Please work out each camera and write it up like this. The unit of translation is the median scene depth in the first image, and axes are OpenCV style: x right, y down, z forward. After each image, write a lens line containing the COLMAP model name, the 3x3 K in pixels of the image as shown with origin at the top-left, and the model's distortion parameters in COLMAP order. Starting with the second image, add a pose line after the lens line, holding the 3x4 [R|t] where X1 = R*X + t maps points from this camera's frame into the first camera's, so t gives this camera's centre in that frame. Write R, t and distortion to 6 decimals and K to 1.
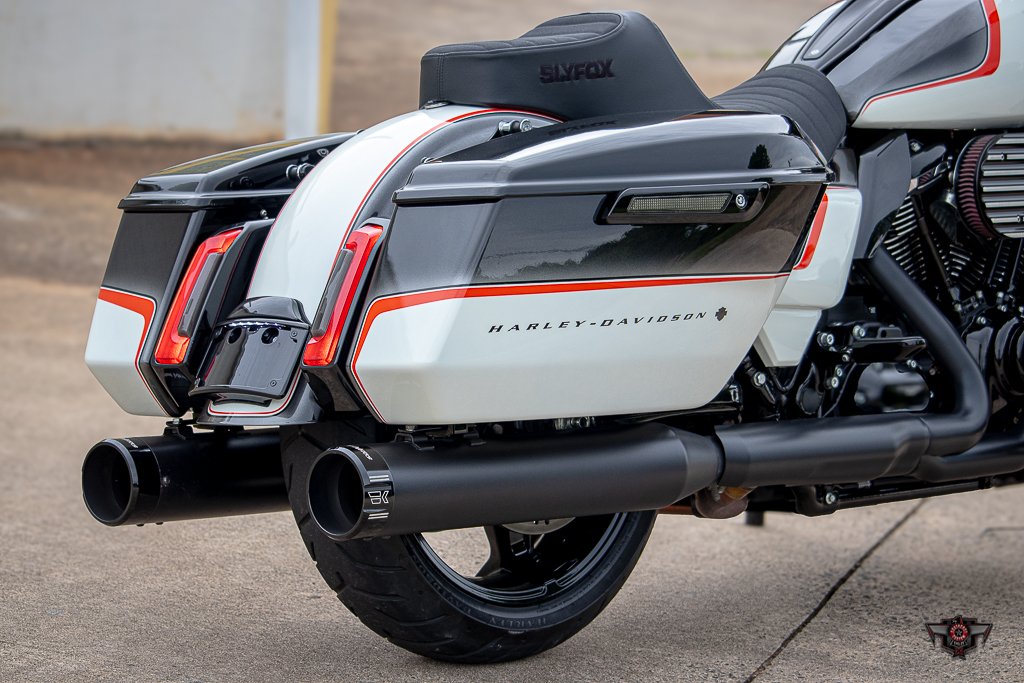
lens RADIAL K [[3874.8, 0, 514.2], [0, 3874.8, 343.5], [0, 0, 1]] dist [-0.244905, 0.000000]
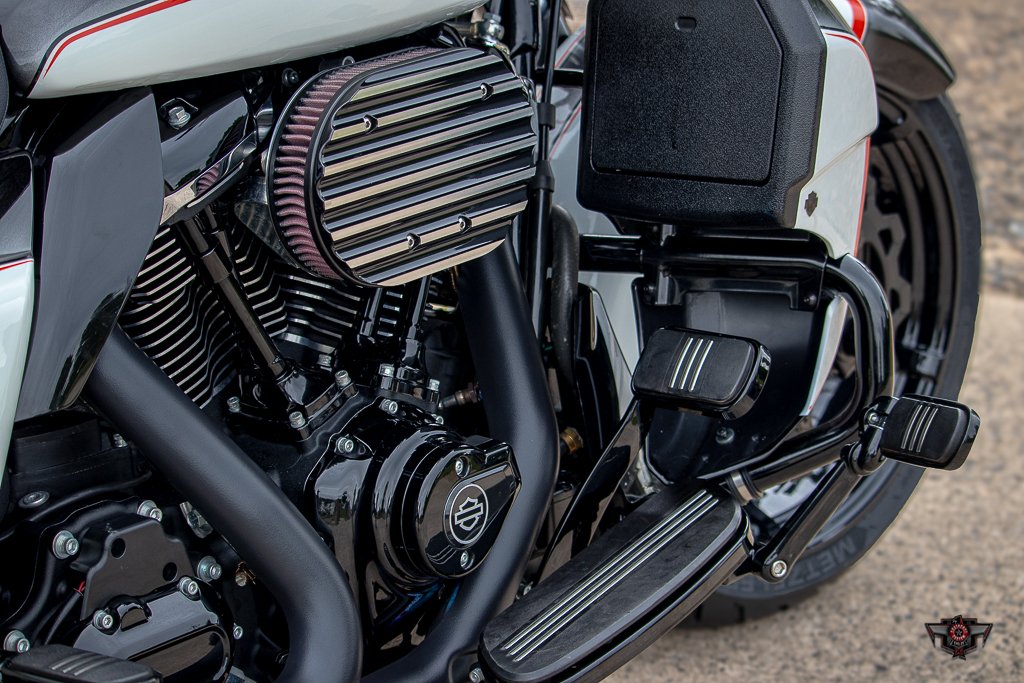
lens RADIAL K [[2628.4, 0, 512.1], [0, 2628.4, 341.4], [0, 0, 1]] dist [-0.383080, 0.000000]
pose [[0.995031, -0.058036, 0.080899, 0.127978], [0.039025, 0.974861, 0.219368, -0.101173], [-0.091597, -0.215121, 0.972282, 0.744557]]
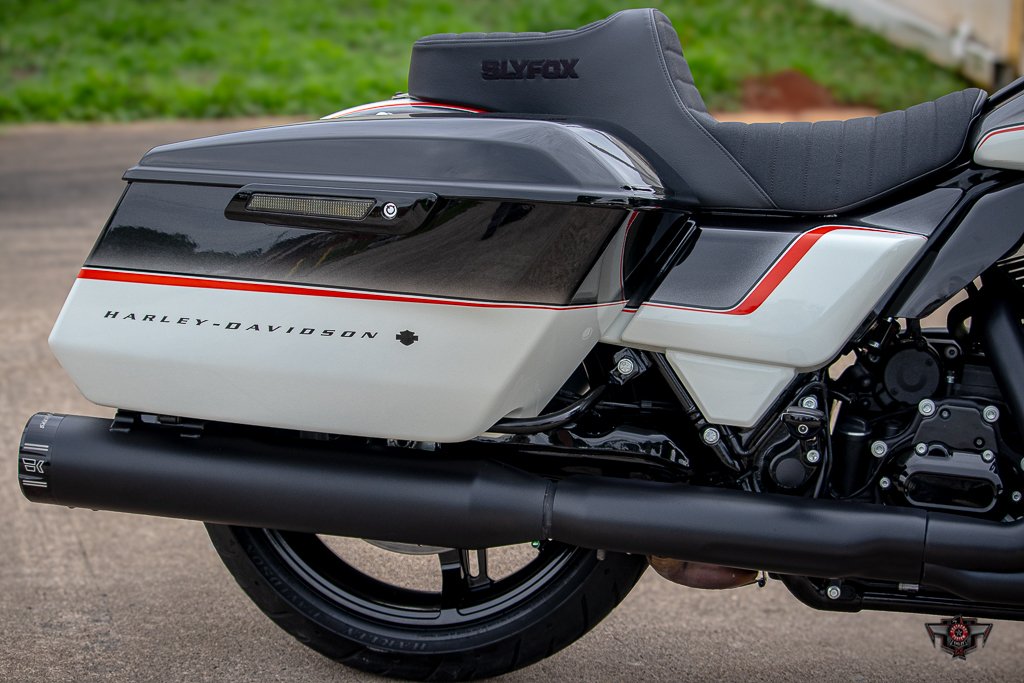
lens RADIAL K [[2700.5, 0, 511.0], [0, 2700.5, 344.0], [0, 0, 1]] dist [-0.406049, 0.000000]
pose [[0.569175, 0.122174, -0.813089, 0.545734], [-0.114831, 0.991019, 0.068526, -0.049192], [0.814158, 0.054364, 0.578092, 0.634243]]
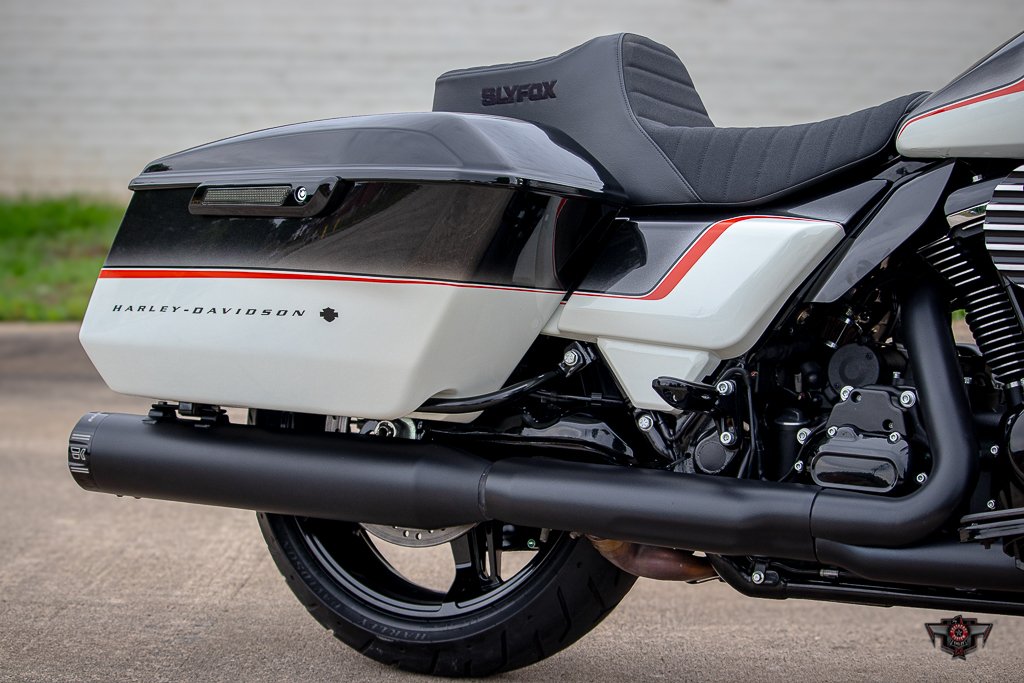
lens RADIAL K [[2628.4, 0, 509.0], [0, 2628.4, 331.8], [0, 0, 1]] dist [-0.383080, 0.000000]
pose [[0.255121, 0.008858, -0.966869, 0.669672], [-0.117884, 0.992783, -0.022010, 0.005467], [0.959696, 0.119594, 0.254324, 0.839986]]
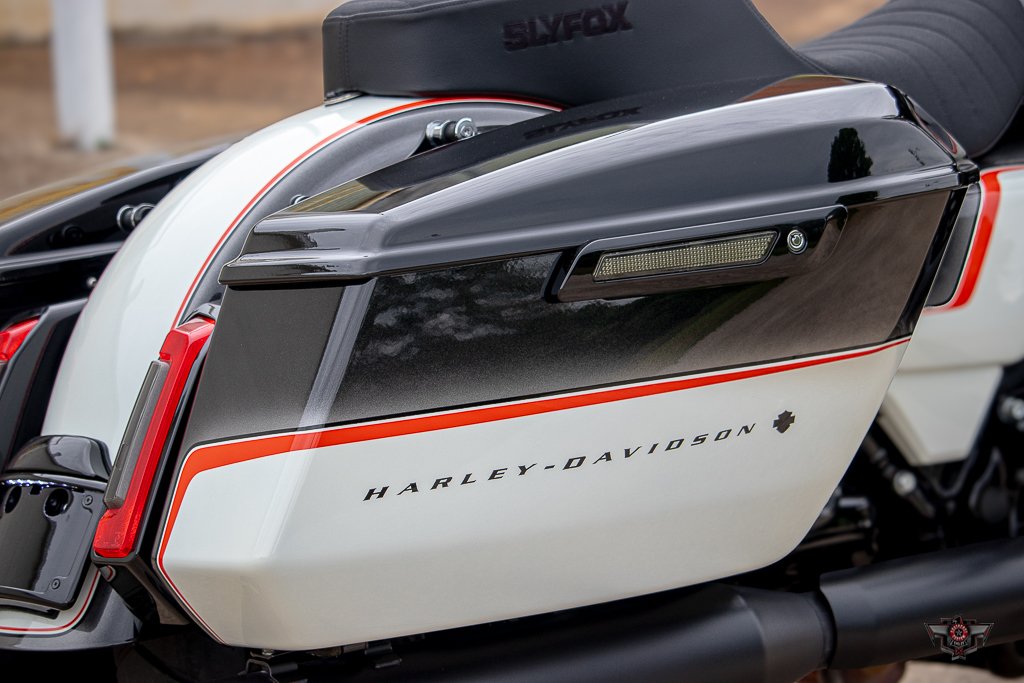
lens RADIAL K [[4055.6, 0, 513.9], [0, 4055.6, 342.2], [0, 0, 1]] dist [-0.159017, 0.000000]
pose [[0.989244, -0.057451, -0.134523, 0.094002], [0.064157, 0.996877, 0.046054, -0.050268], [0.131457, -0.054189, 0.989840, 0.345169]]
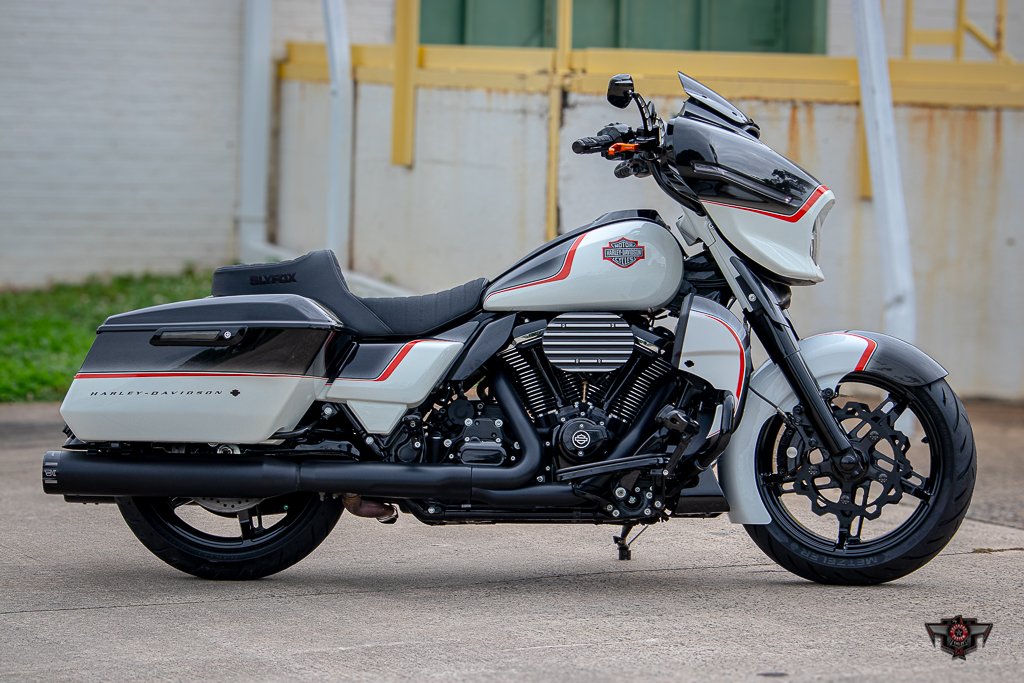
lens RADIAL K [[4055.6, 0, 507.8], [0, 4055.6, 343.2], [0, 0, 1]] dist [-0.159017, 0.000000]
pose [[0.689177, -0.025779, -0.724134, 1.591613], [-0.057835, 0.994221, -0.090437, 0.141332], [0.722281, 0.104207, 0.683704, -0.313891]]
